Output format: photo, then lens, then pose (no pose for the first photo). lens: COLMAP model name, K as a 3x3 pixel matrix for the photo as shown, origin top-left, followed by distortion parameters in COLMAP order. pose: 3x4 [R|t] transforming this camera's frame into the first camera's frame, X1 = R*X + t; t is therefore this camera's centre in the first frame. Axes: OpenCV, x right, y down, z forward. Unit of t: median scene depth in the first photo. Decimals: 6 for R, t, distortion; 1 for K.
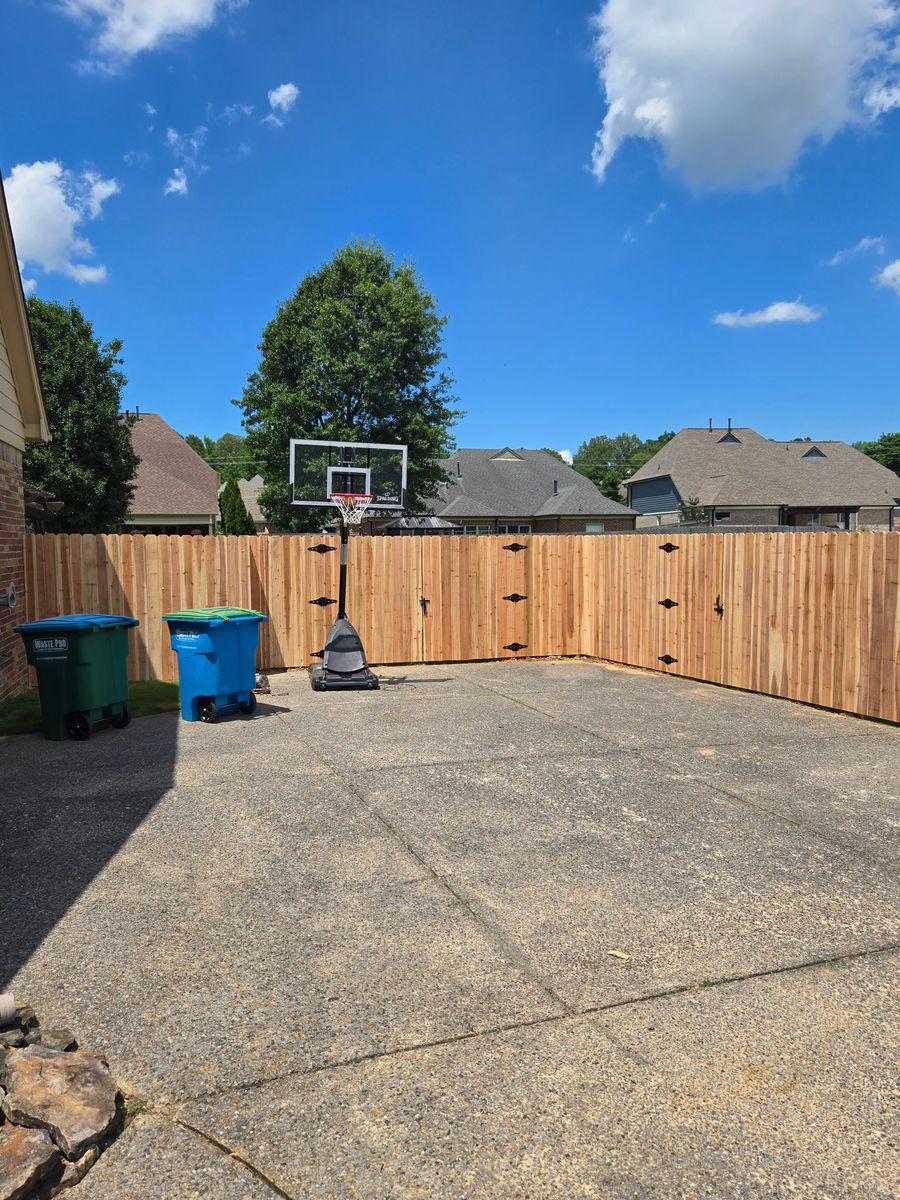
lens RADIAL K [[797.6, 0, 450.0], [0, 797.6, 600.0], [0, 0, 1]] dist [0.086727, -0.089632]
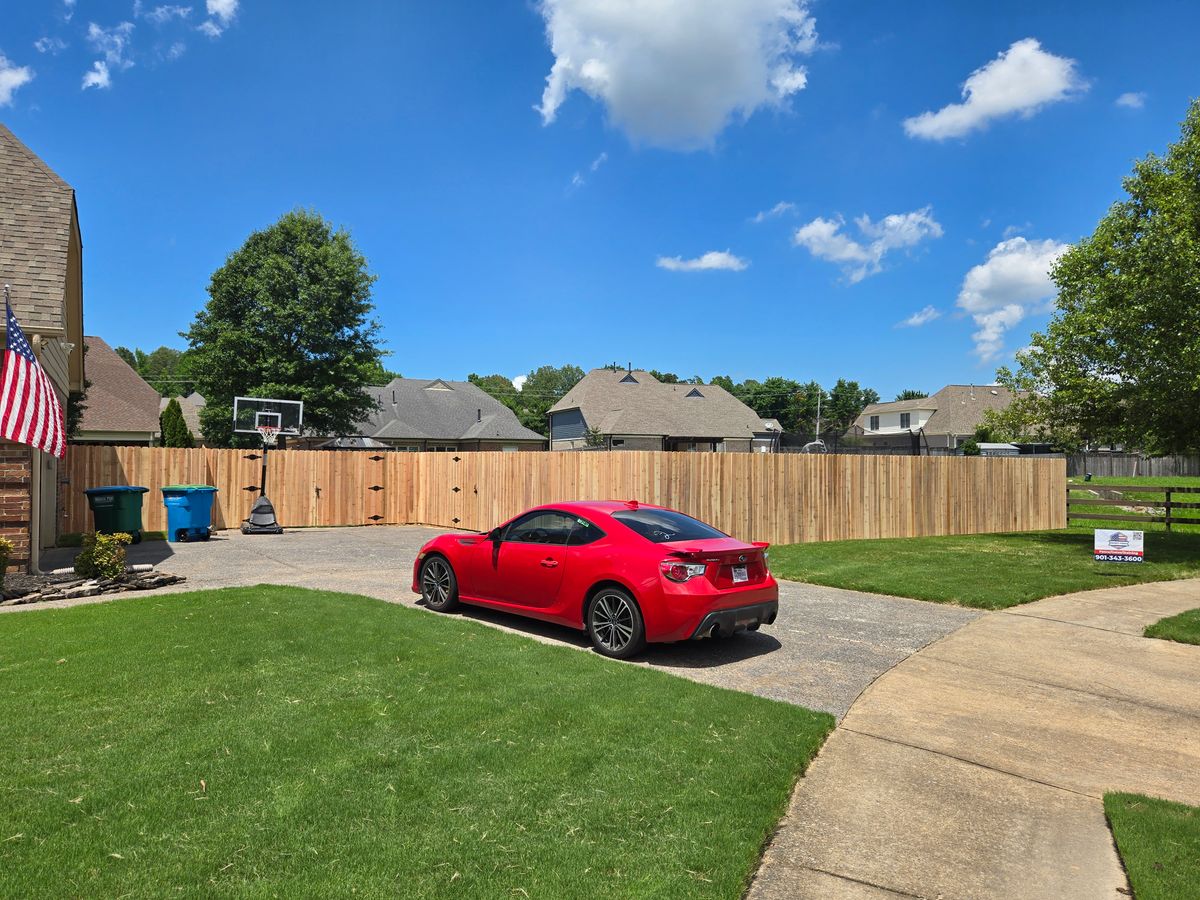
lens RADIAL K [[869.9, 0, 600.0], [0, 869.9, 450.0], [0, 0, 1]] dist [0.141512, -0.158531]
pose [[0.979785, 0.018119, 0.199231, 0.068330], [0.000037, 0.995874, -0.090751, 0.033370], [-0.200053, 0.088923, 0.975742, -0.357139]]
